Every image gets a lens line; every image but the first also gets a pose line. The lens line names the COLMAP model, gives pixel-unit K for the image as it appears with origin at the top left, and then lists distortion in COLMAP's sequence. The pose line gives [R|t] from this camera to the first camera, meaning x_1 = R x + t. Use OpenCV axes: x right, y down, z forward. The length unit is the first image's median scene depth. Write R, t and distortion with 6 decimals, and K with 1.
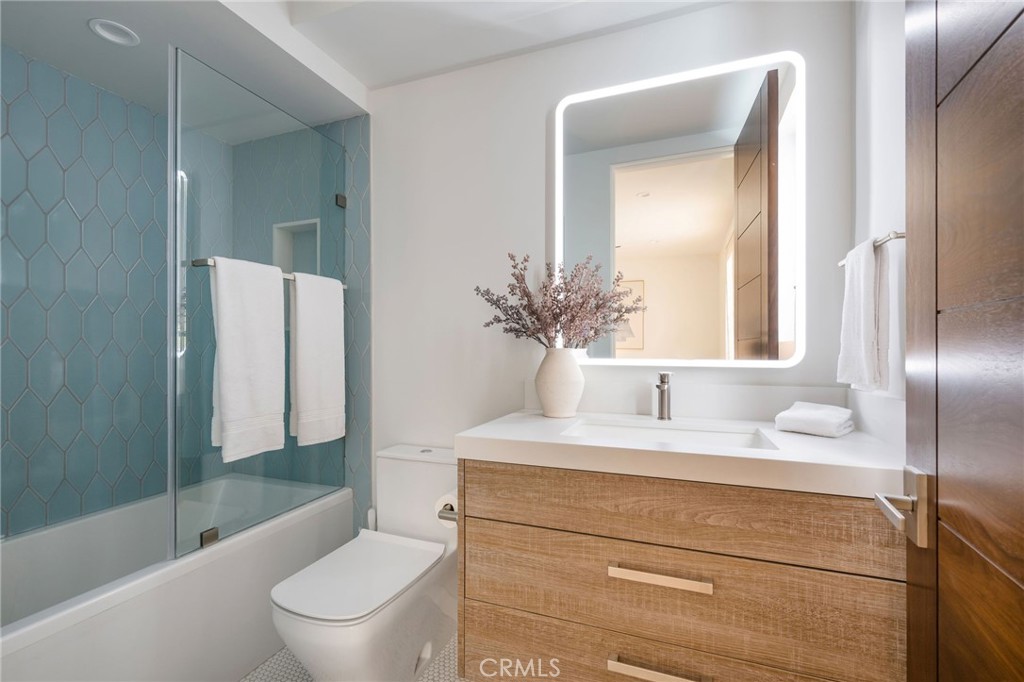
lens RADIAL K [[426.5, 0, 515.0], [0, 426.5, 344.9], [0, 0, 1]] dist [-0.002683, -0.000682]
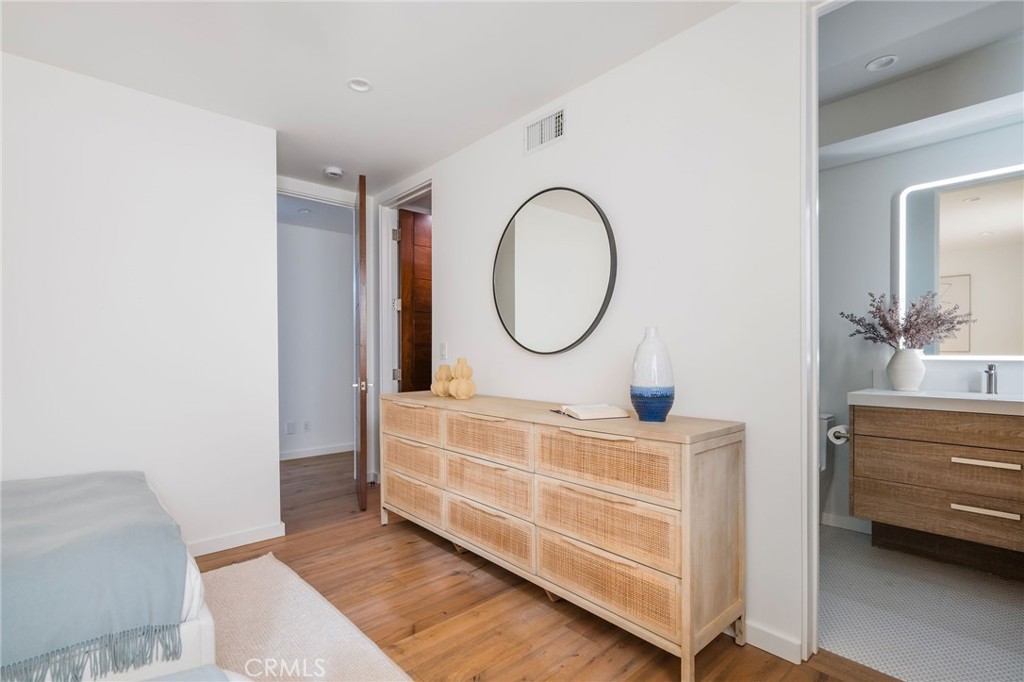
lens RADIAL K [[474.7, 0, 508.2], [0, 474.7, 353.2], [0, 0, 1]] dist [-0.009548, 0.000509]
pose [[0.886187, 0.000720, -0.463326, -0.465415], [0.002470, 0.999977, 0.006277, 0.010247], [0.463320, -0.006707, 0.886166, -1.481986]]
